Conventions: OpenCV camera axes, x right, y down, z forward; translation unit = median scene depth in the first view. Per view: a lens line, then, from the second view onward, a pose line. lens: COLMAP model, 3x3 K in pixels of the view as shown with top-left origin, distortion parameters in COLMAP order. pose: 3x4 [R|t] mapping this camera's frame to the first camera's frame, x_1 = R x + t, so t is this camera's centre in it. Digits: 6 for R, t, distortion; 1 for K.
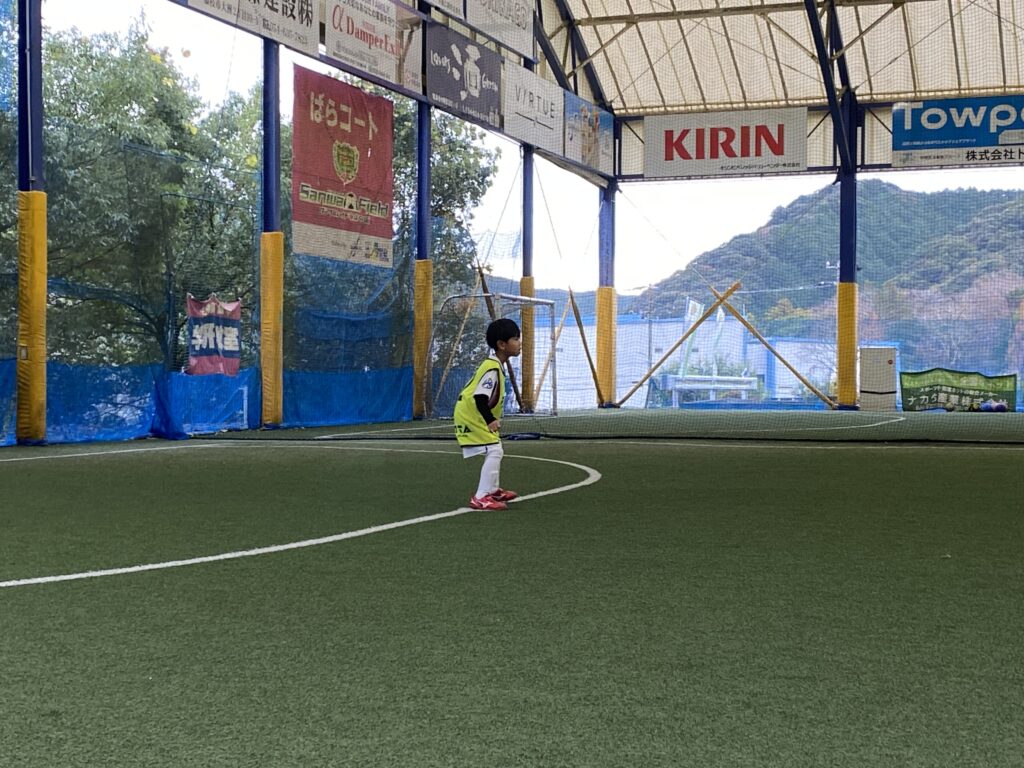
lens RADIAL K [[1779.7, 0, 515.4], [0, 1779.7, 384.9], [0, 0, 1]] dist [0.098278, 0.000000]
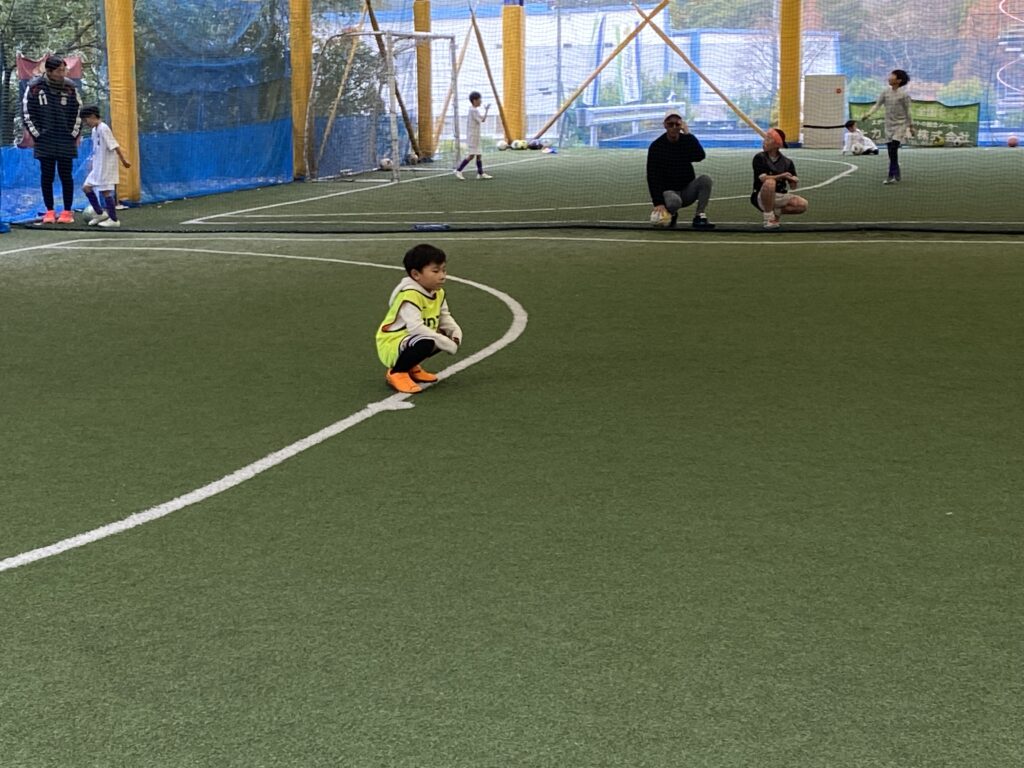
lens RADIAL K [[2001.3, 0, 528.5], [0, 2001.3, 420.5], [0, 0, 1]] dist [0.102037, 0.000000]
pose [[0.998020, -0.023720, 0.058258, -0.002915], [0.013644, 0.985757, 0.167624, -0.022501], [-0.061404, -0.166497, 0.984128, 0.016069]]
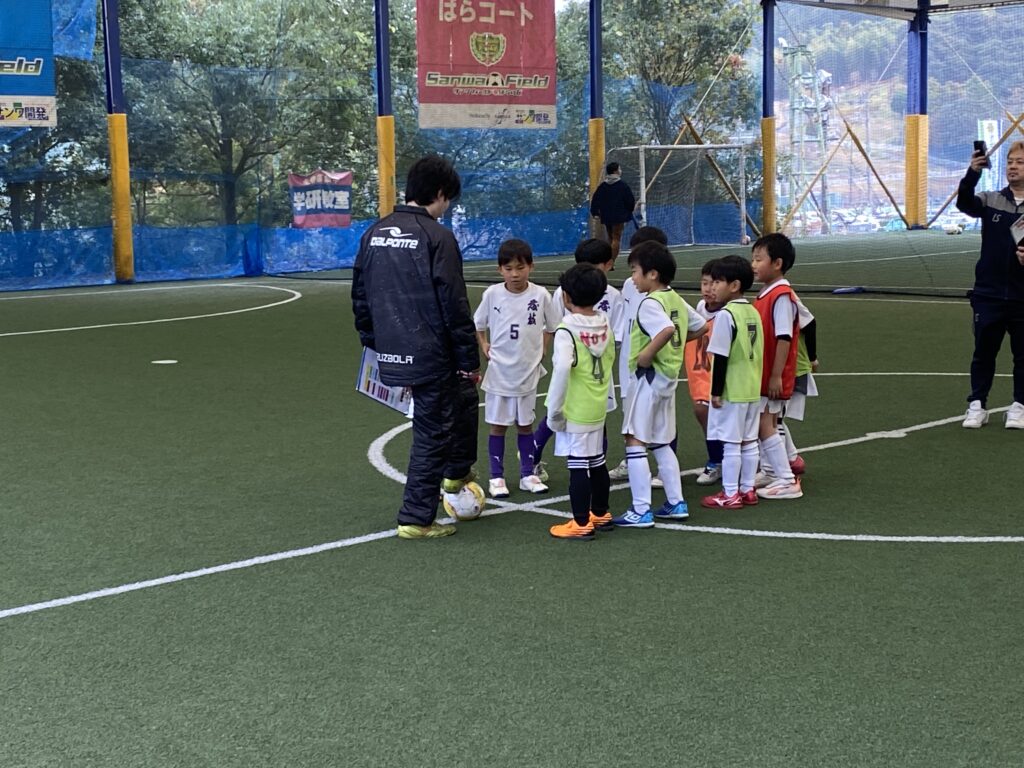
lens RADIAL K [[1867.6, 0, 482.0], [0, 1867.6, 400.3], [0, 0, 1]] dist [0.101896, 0.000000]
pose [[0.882224, 0.031852, -0.469751, 0.399104], [0.024209, 0.993321, 0.112819, -0.021207], [0.470207, -0.110904, 0.875560, -0.137015]]
